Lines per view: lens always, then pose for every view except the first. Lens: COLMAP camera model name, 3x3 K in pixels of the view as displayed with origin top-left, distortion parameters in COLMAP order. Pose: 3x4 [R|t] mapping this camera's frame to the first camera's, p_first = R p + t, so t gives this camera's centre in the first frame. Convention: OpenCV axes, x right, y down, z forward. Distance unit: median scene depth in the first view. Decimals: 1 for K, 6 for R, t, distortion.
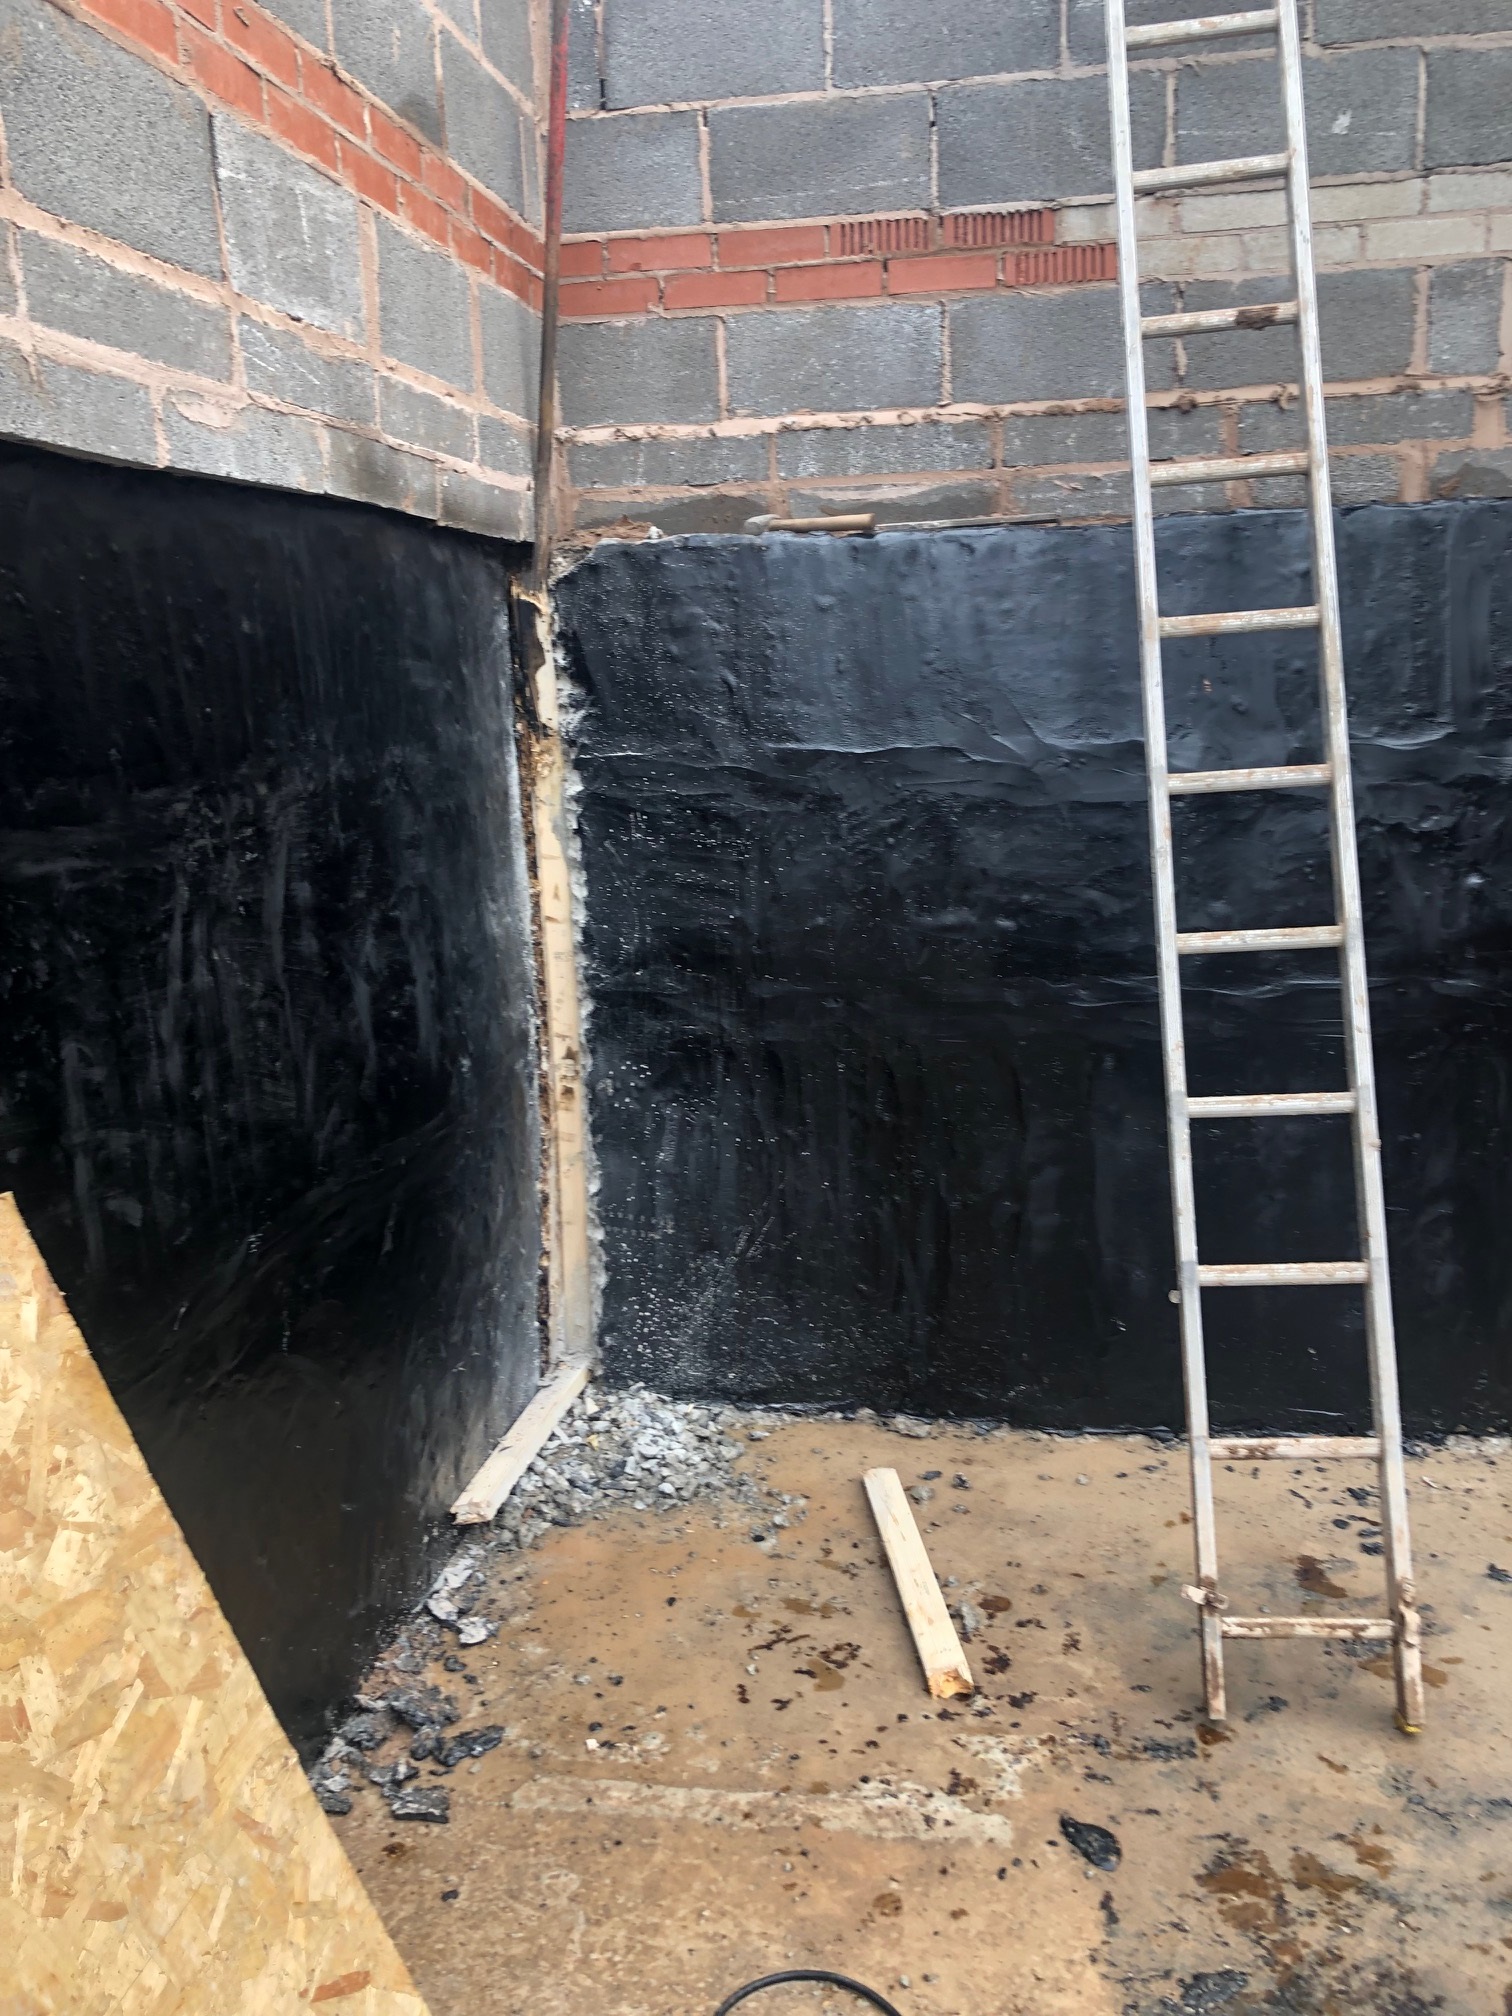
lens RADIAL K [[1668.6, 0, 808.5], [0, 1668.6, 996.0], [0, 0, 1]] dist [0.039347, -0.032460]
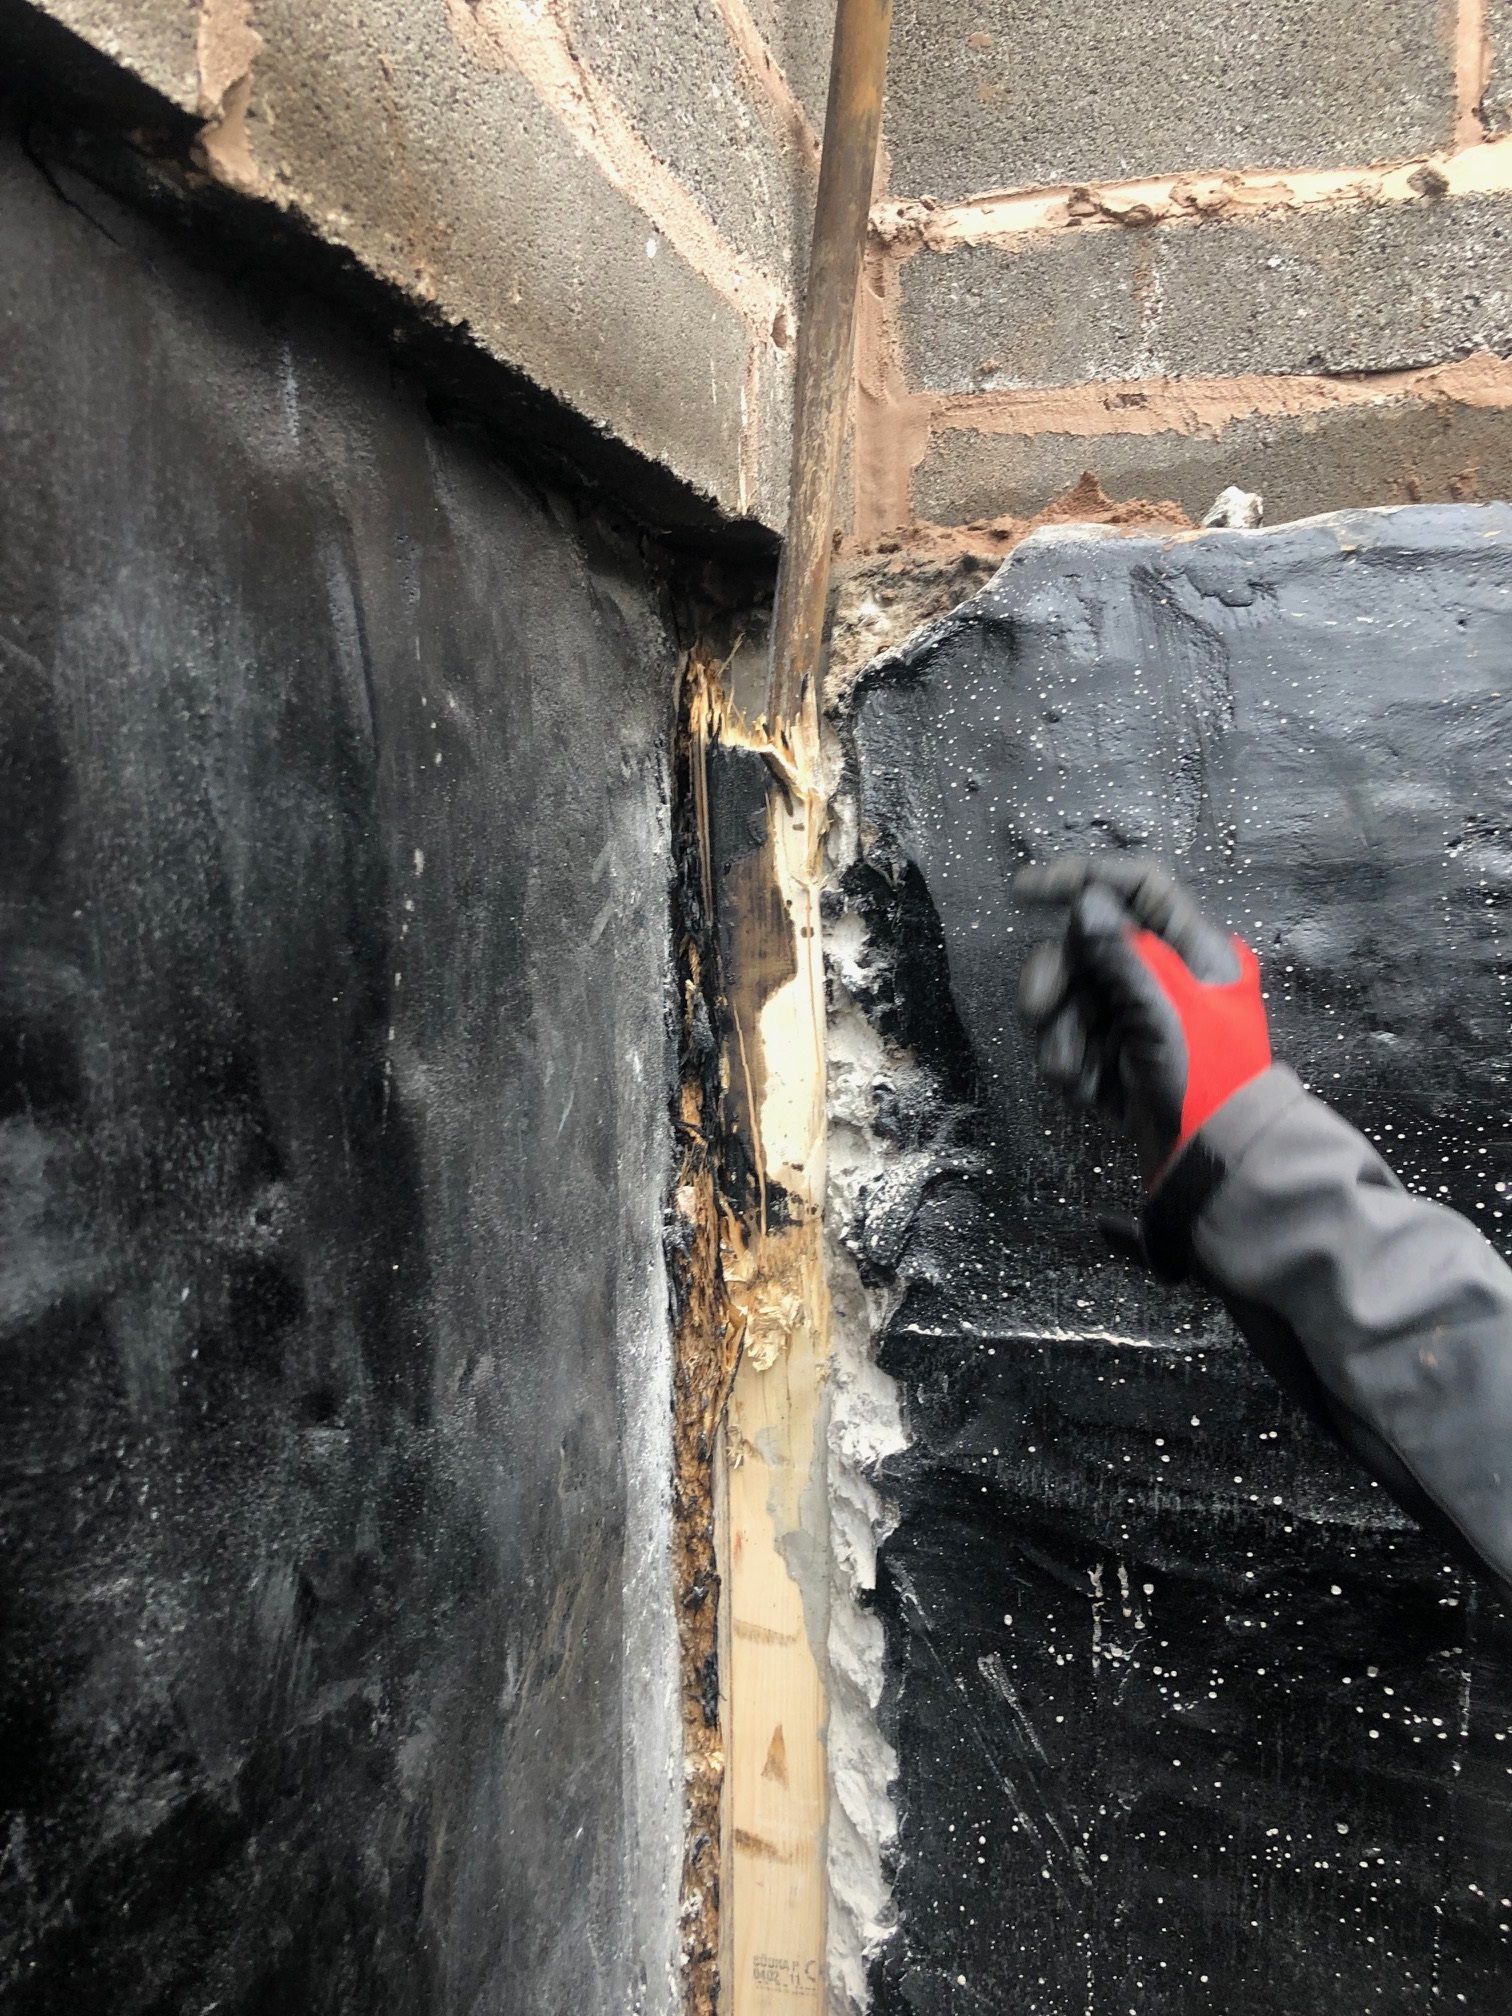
lens RADIAL K [[1668.6, 0, 761.3], [0, 1668.6, 1007.8], [0, 0, 1]] dist [0.039347, -0.032460]
pose [[0.991152, 0.045095, -0.124833, -0.127937], [-0.057404, 0.993644, -0.096828, -0.166238], [0.119673, 0.103137, 0.987442, 0.727159]]
